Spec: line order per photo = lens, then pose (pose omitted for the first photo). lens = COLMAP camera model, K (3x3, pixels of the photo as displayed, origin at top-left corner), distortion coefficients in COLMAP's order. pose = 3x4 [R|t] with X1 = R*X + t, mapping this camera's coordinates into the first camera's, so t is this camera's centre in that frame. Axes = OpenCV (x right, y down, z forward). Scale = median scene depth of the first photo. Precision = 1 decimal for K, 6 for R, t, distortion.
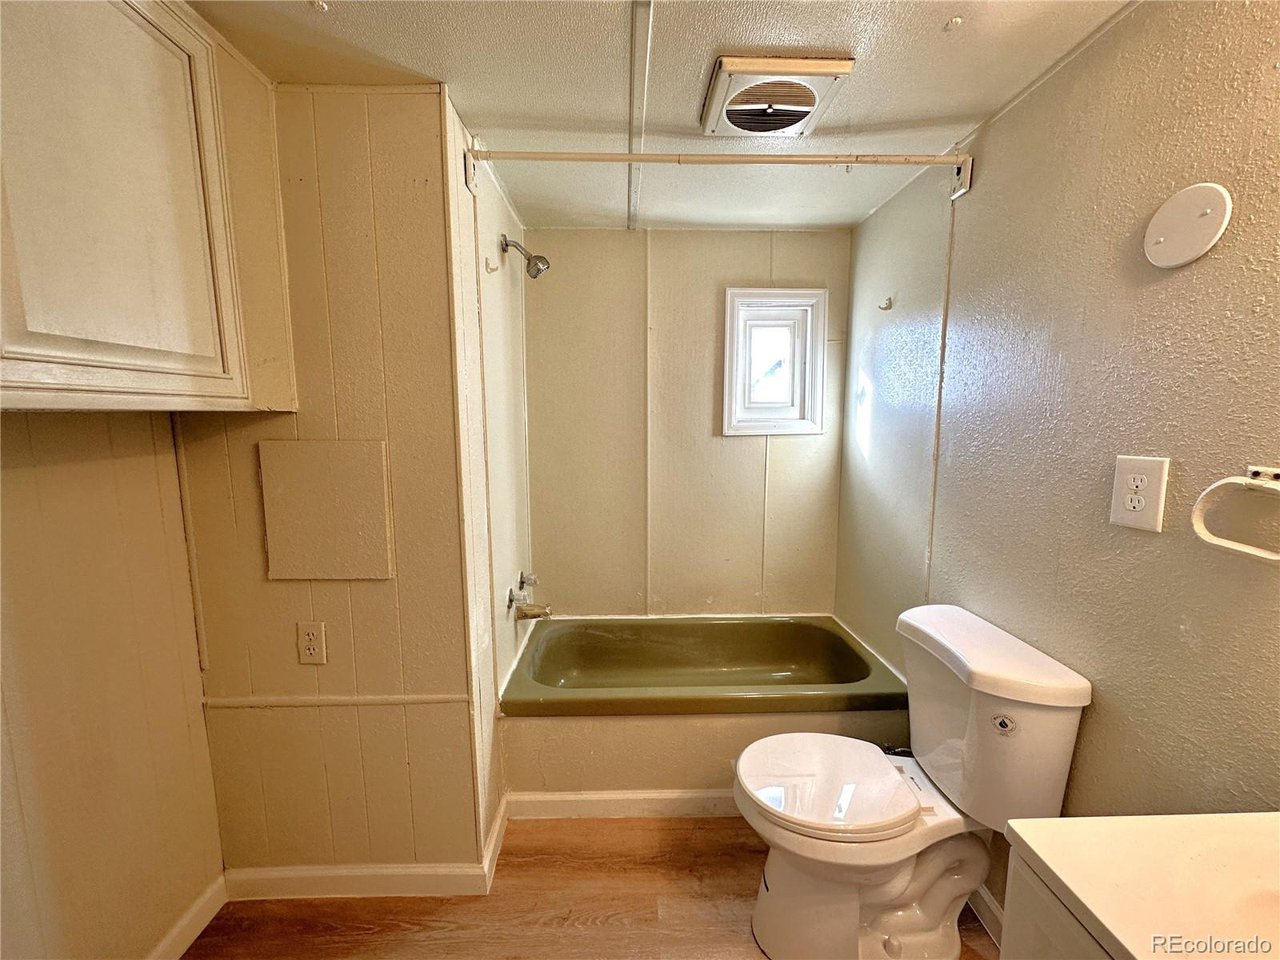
lens RADIAL K [[506.4, 0, 639.9], [0, 506.4, 480.6], [0, 0, 1]] dist [-0.002575, 0.000189]
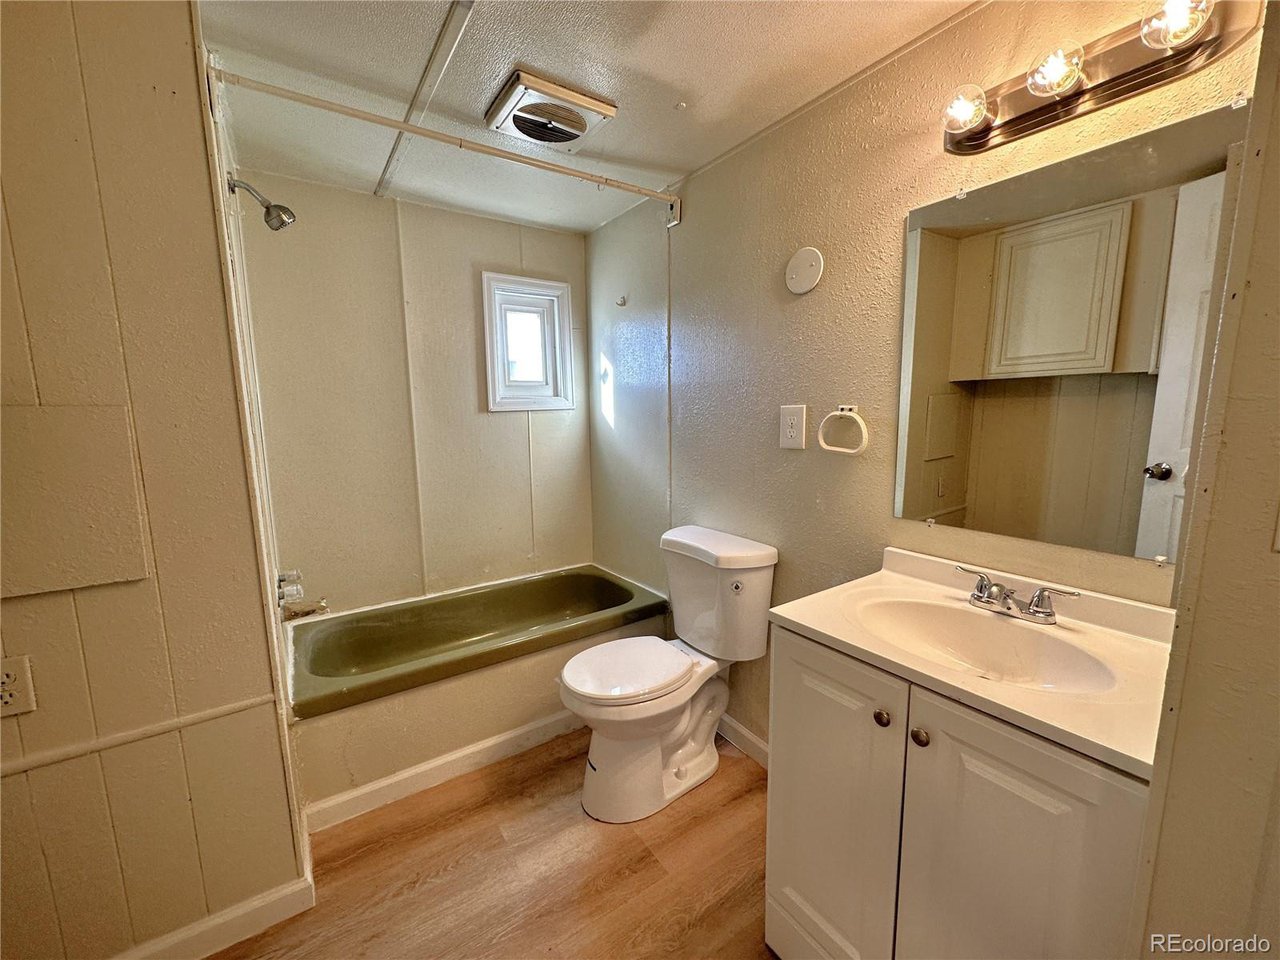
lens RADIAL K [[506.4, 0, 638.1], [0, 506.4, 481.4], [0, 0, 1]] dist [-0.002575, 0.000189]
pose [[0.841728, -0.085089, 0.533154, -0.225634], [0.077873, 0.996311, 0.036063, 0.064733], [-0.534256, 0.011164, 0.845249, -0.092007]]
